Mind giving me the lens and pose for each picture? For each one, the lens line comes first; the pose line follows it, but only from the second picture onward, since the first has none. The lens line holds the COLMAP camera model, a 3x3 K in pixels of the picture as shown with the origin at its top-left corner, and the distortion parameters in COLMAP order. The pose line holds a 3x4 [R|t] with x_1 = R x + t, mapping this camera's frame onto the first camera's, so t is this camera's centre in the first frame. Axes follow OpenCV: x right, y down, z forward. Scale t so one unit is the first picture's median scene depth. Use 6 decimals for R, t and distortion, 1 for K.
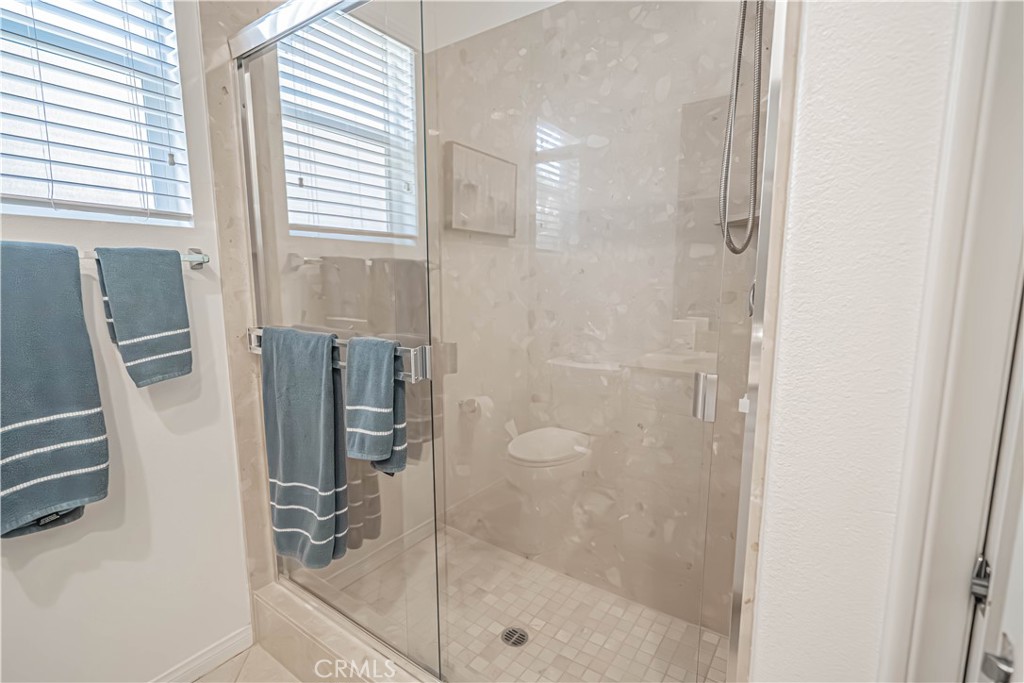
lens RADIAL K [[468.1, 0, 514.0], [0, 468.1, 347.1], [0, 0, 1]] dist [0.000602, 0.000355]
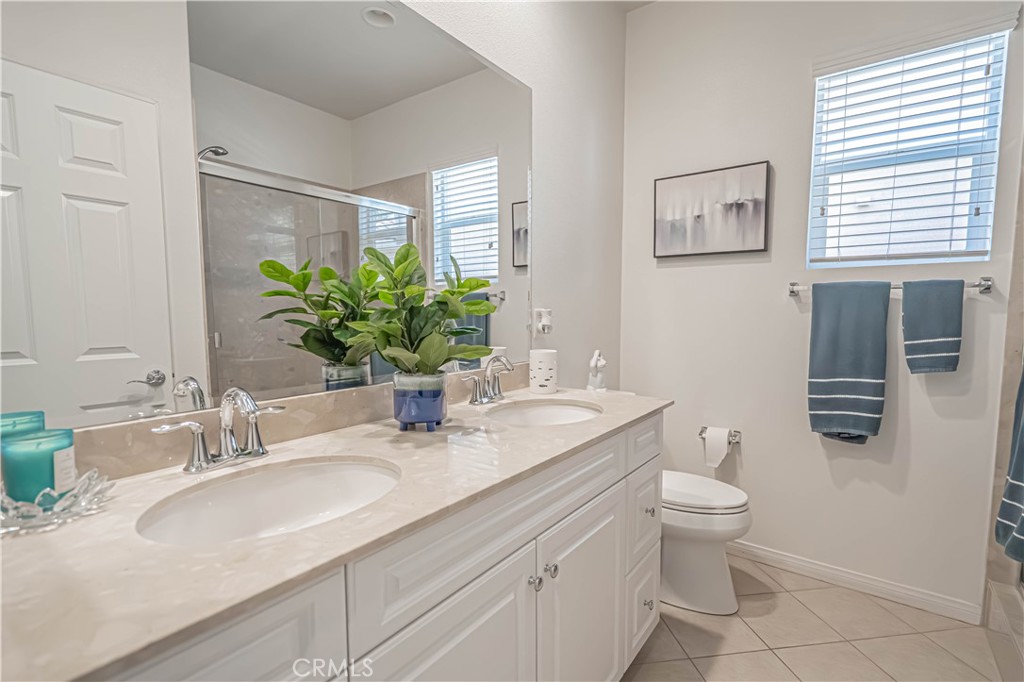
lens RADIAL K [[468.1, 0, 514.0], [0, 468.1, 346.6], [0, 0, 1]] dist [0.000602, 0.000355]
pose [[-0.038499, 0.078157, -0.996197, 0.693302], [-0.150250, 0.985150, 0.083097, 0.065808], [0.987898, 0.152878, -0.026184, -0.215018]]
